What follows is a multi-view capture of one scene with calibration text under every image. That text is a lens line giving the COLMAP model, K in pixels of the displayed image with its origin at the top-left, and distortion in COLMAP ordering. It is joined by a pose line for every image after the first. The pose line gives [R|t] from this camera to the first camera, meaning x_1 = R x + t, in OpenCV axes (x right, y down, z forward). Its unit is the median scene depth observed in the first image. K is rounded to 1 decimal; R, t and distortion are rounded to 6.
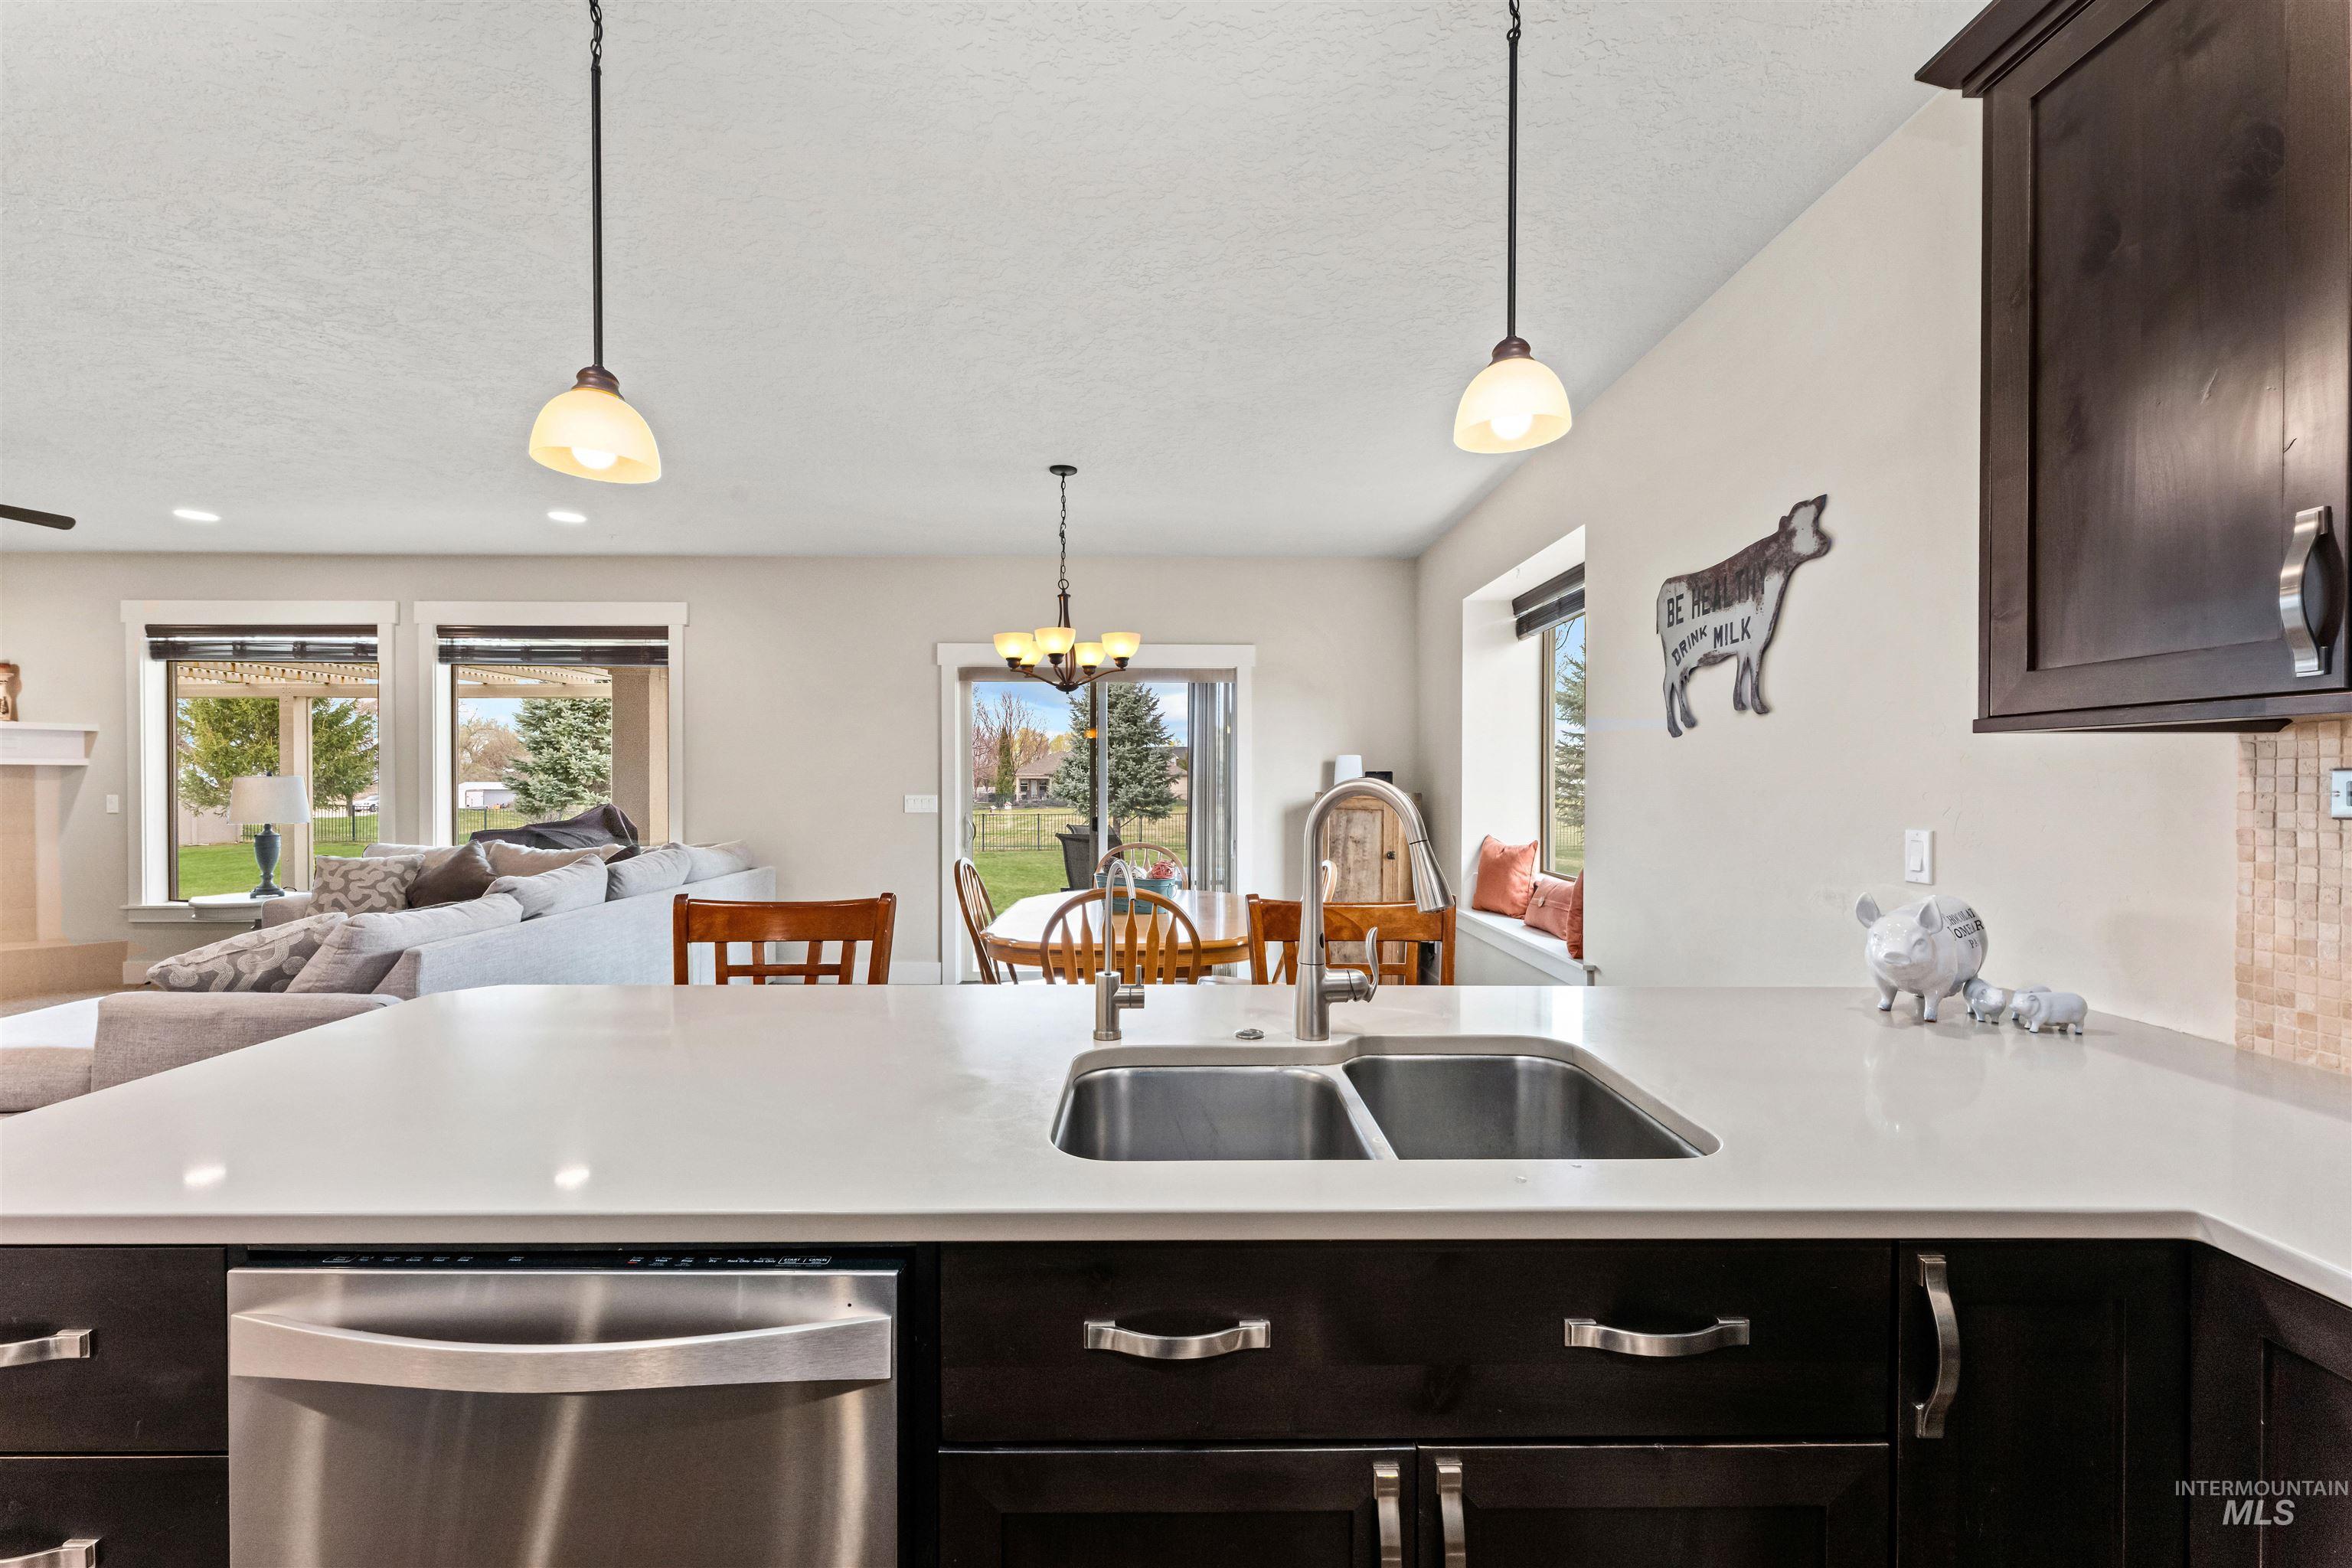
lens RADIAL K [[936.2, 0, 1176.0], [0, 936.2, 784.0], [0, 0, 1]] dist [0.000001, -0.000286]
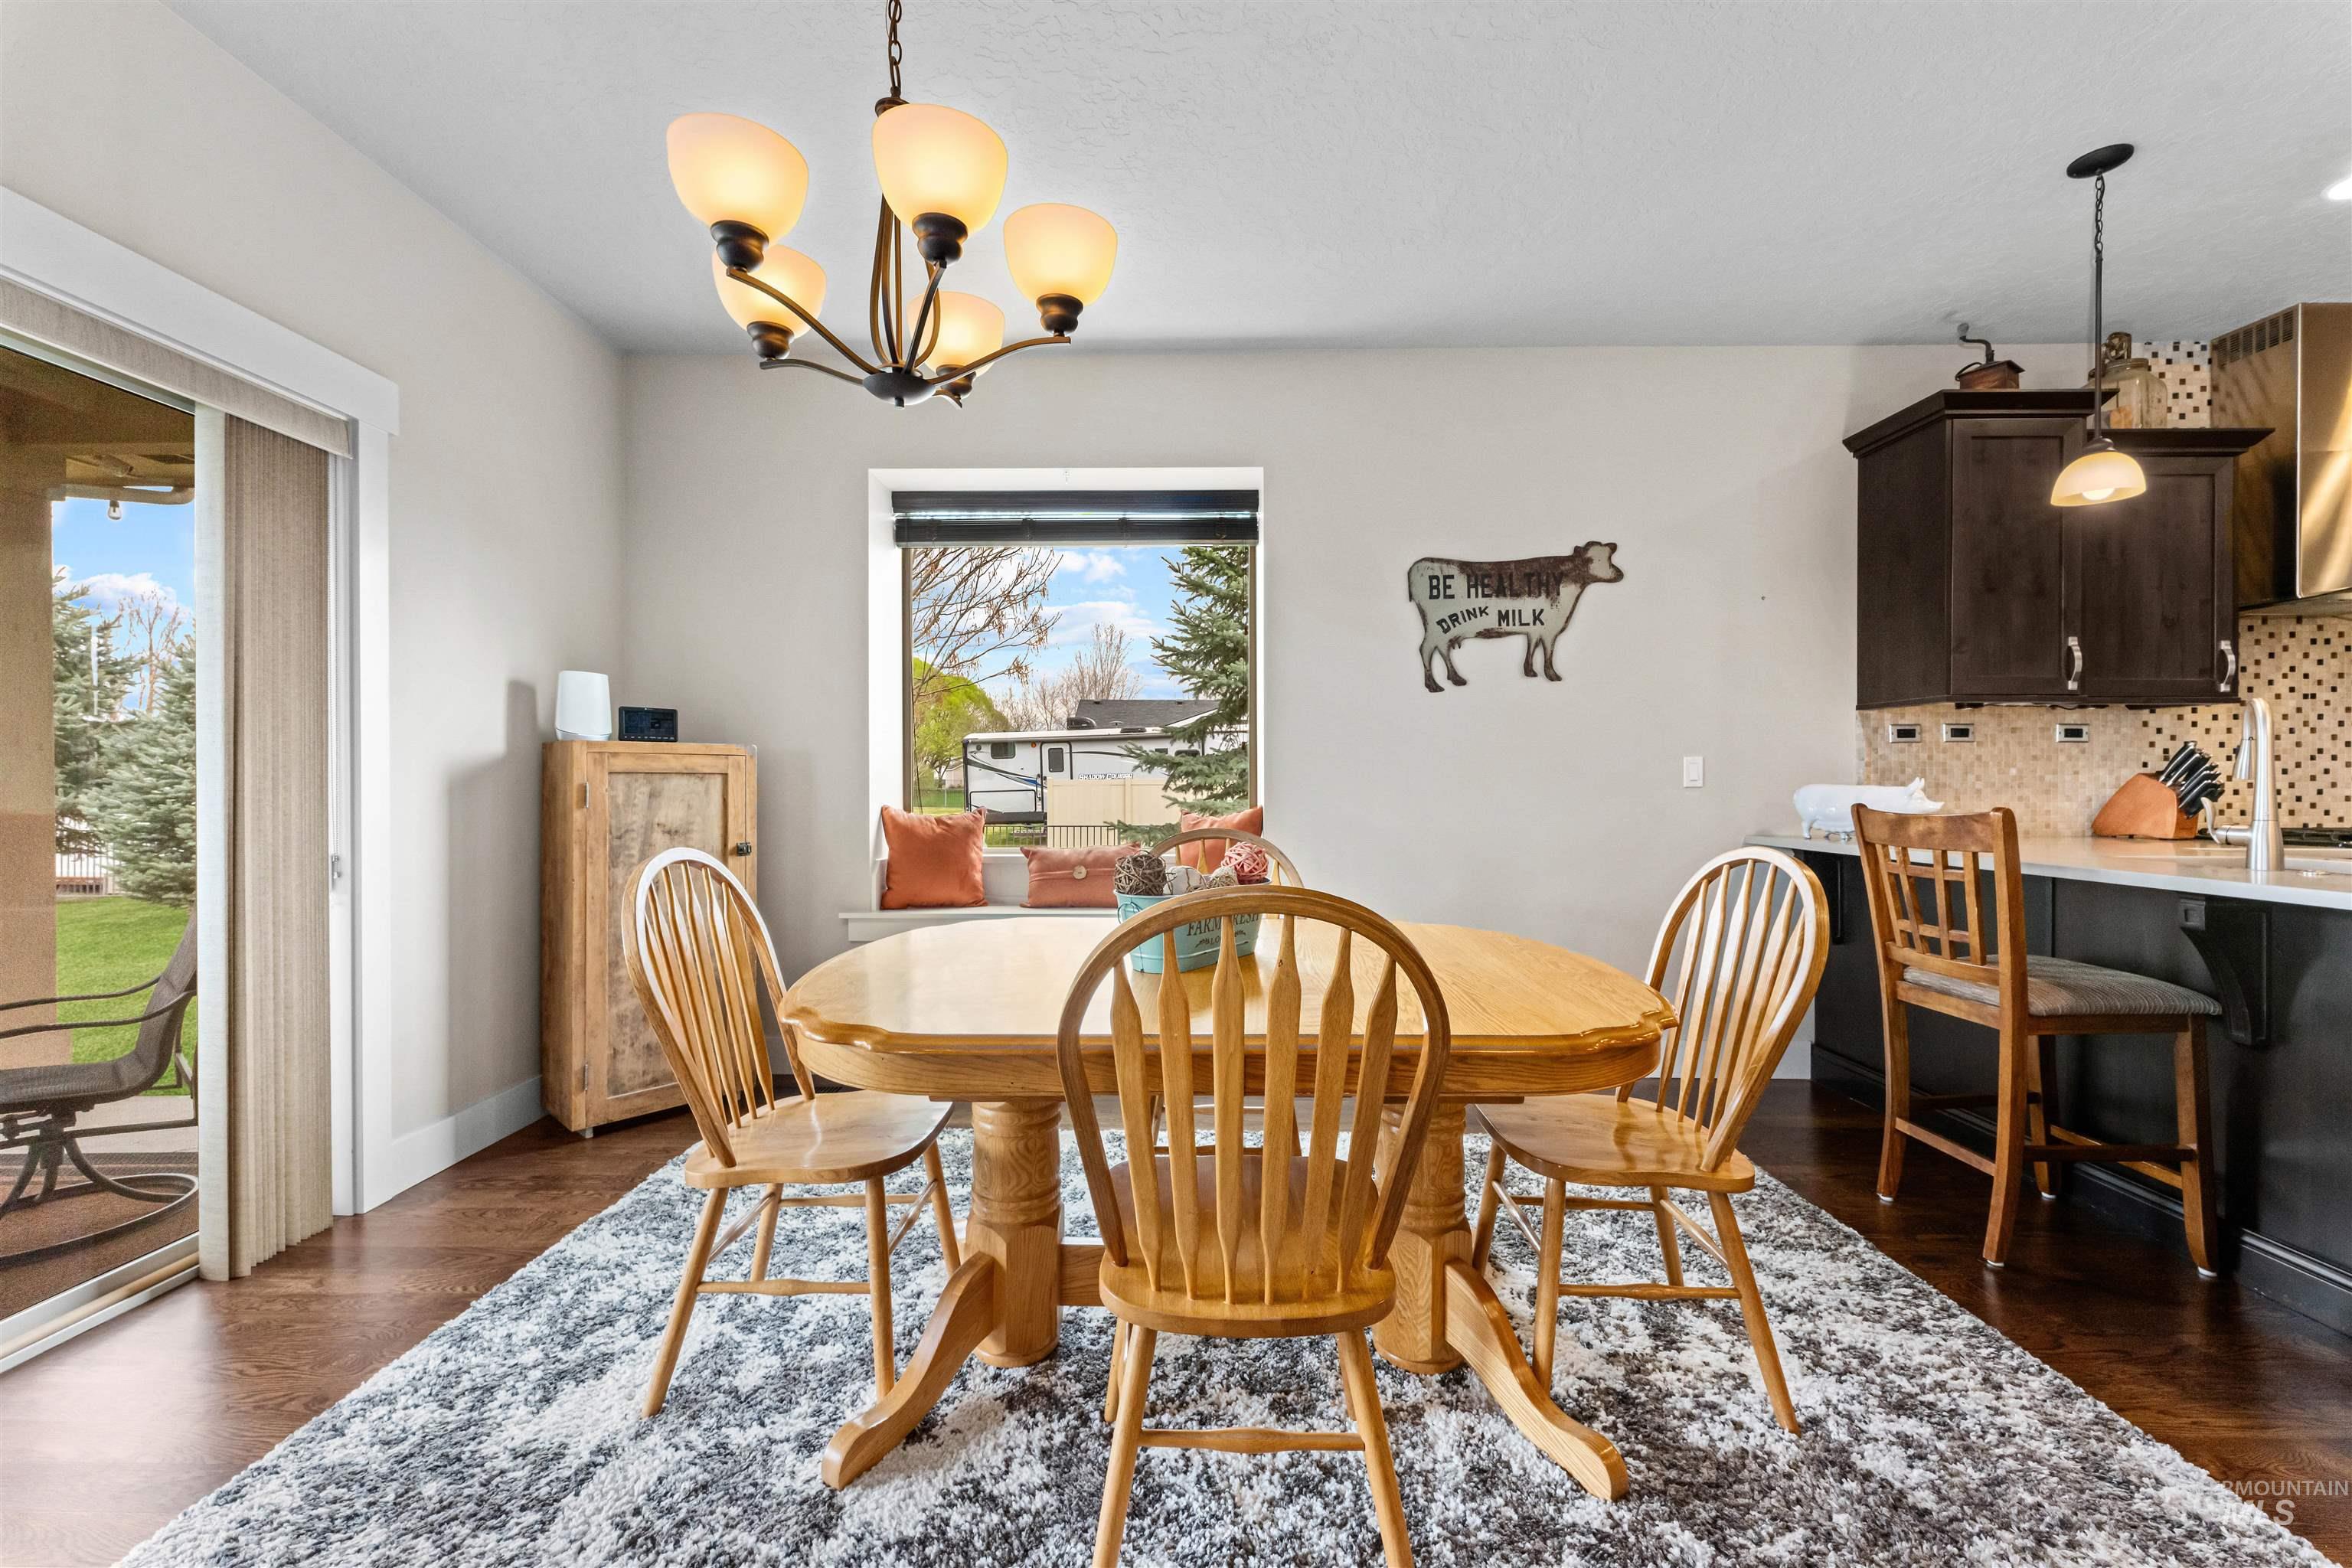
lens RADIAL K [[936.2, 0, 1176.0], [0, 936.2, 784.0], [0, 0, 1]] dist [0.000001, -0.000286]
pose [[0.024823, -0.006251, 0.999672, -0.380668], [0.002453, 0.999978, 0.006192, 0.033209], [-0.999689, 0.002298, 0.024838, 0.741486]]
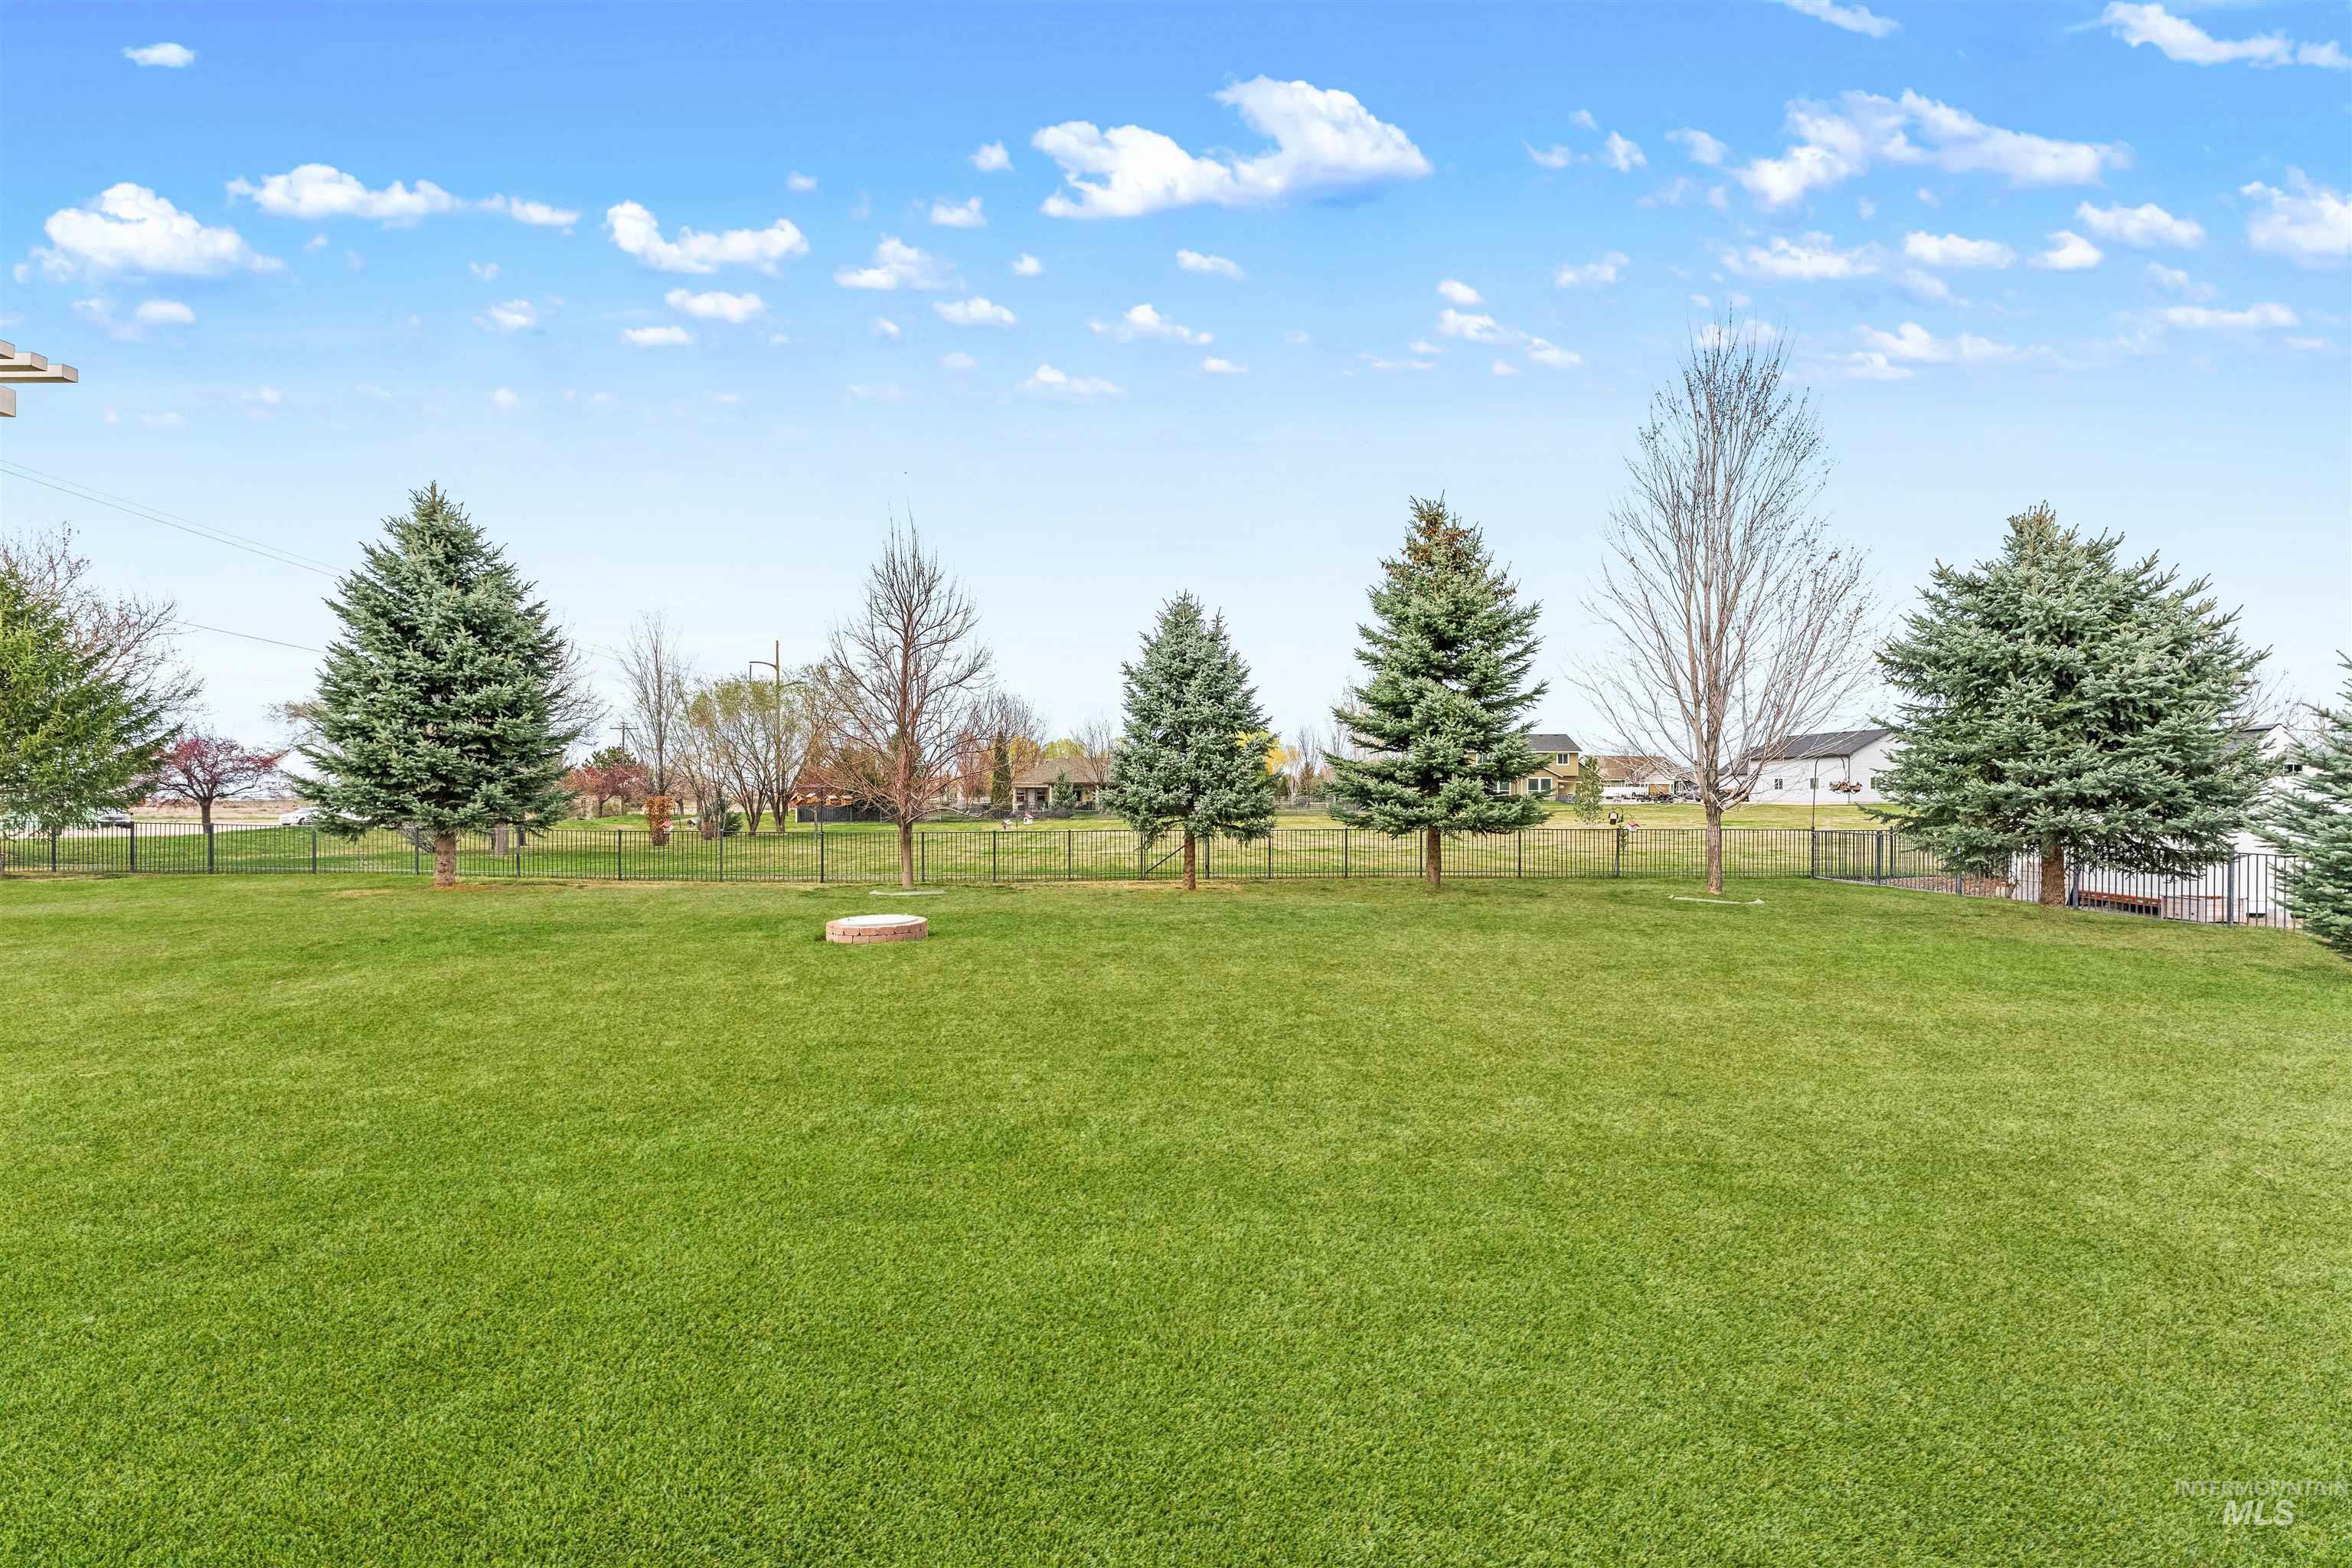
lens RADIAL K [[945.7, 0, 1172.0], [0, 945.7, 792.1], [0, 0, 1]] dist [0.002160, 0.000284]
pose [[0.999985, -0.002142, 0.004982, -0.425062], [0.002152, 0.999996, -0.002040, 0.019658], [-0.004977, 0.002050, 0.999986, 1.539017]]
